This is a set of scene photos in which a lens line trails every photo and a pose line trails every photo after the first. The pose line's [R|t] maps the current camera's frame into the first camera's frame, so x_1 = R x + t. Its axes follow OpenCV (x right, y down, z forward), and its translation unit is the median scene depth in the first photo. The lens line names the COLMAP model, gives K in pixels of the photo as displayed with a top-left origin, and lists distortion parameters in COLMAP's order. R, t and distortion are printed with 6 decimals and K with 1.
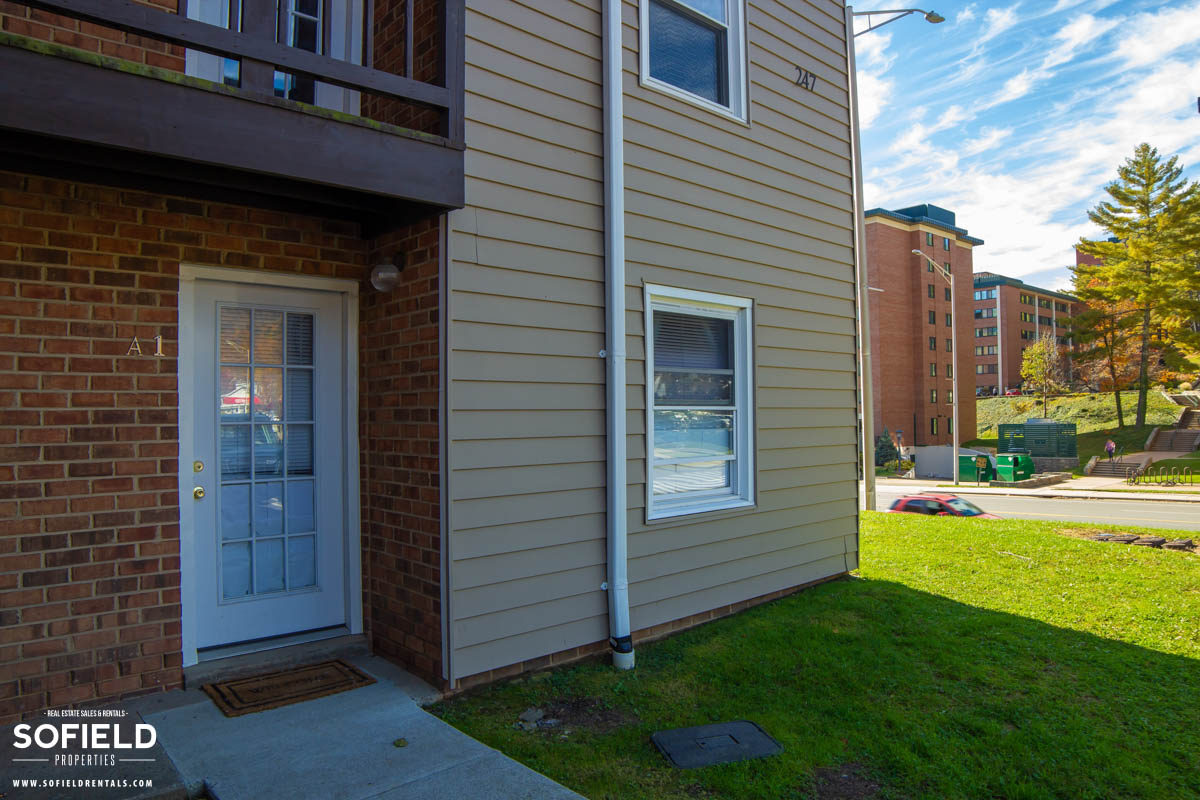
lens RADIAL K [[764.1, 0, 592.7], [0, 764.1, 400.6], [0, 0, 1]] dist [-0.116908, 0.045623]
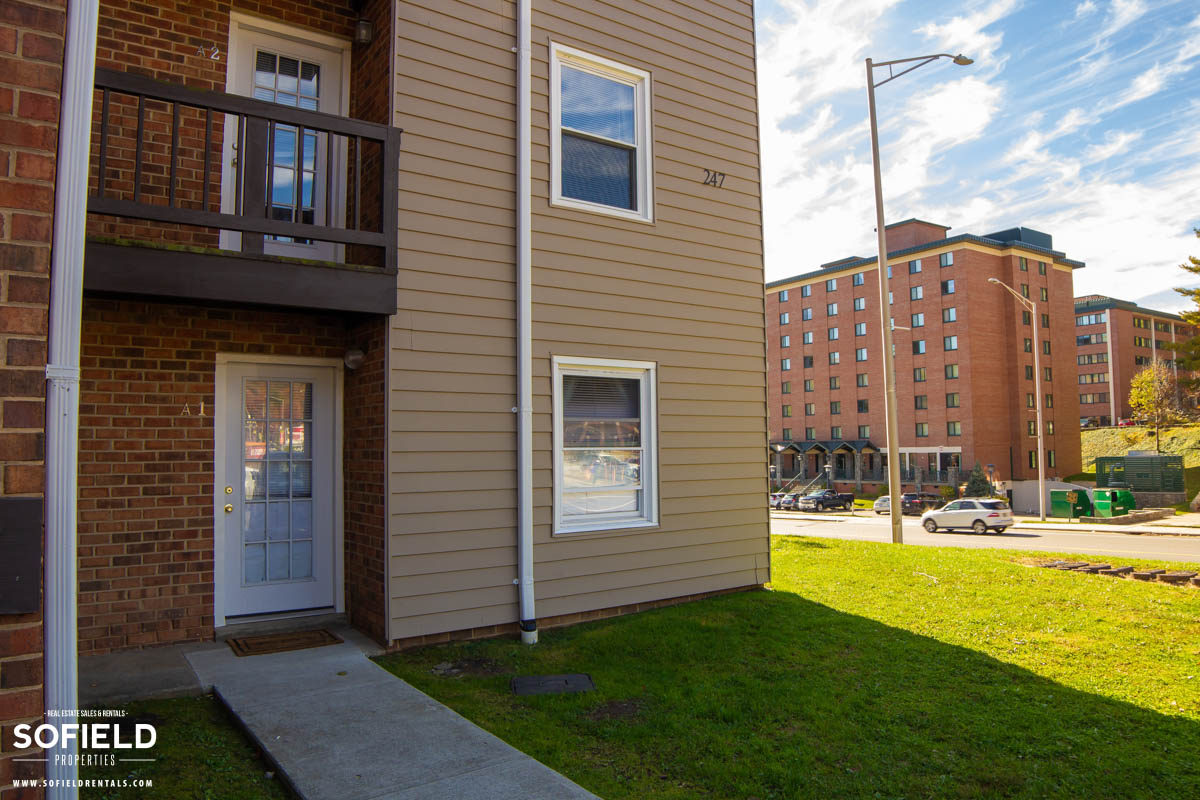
lens RADIAL K [[786.7, 0, 600.7], [0, 786.7, 402.7], [0, 0, 1]] dist [-0.119745, 0.049228]
pose [[0.993602, -0.009084, -0.112568, 0.346457], [0.004533, 0.999164, -0.040622, -0.017448], [0.112843, 0.039852, 0.992813, -0.398175]]
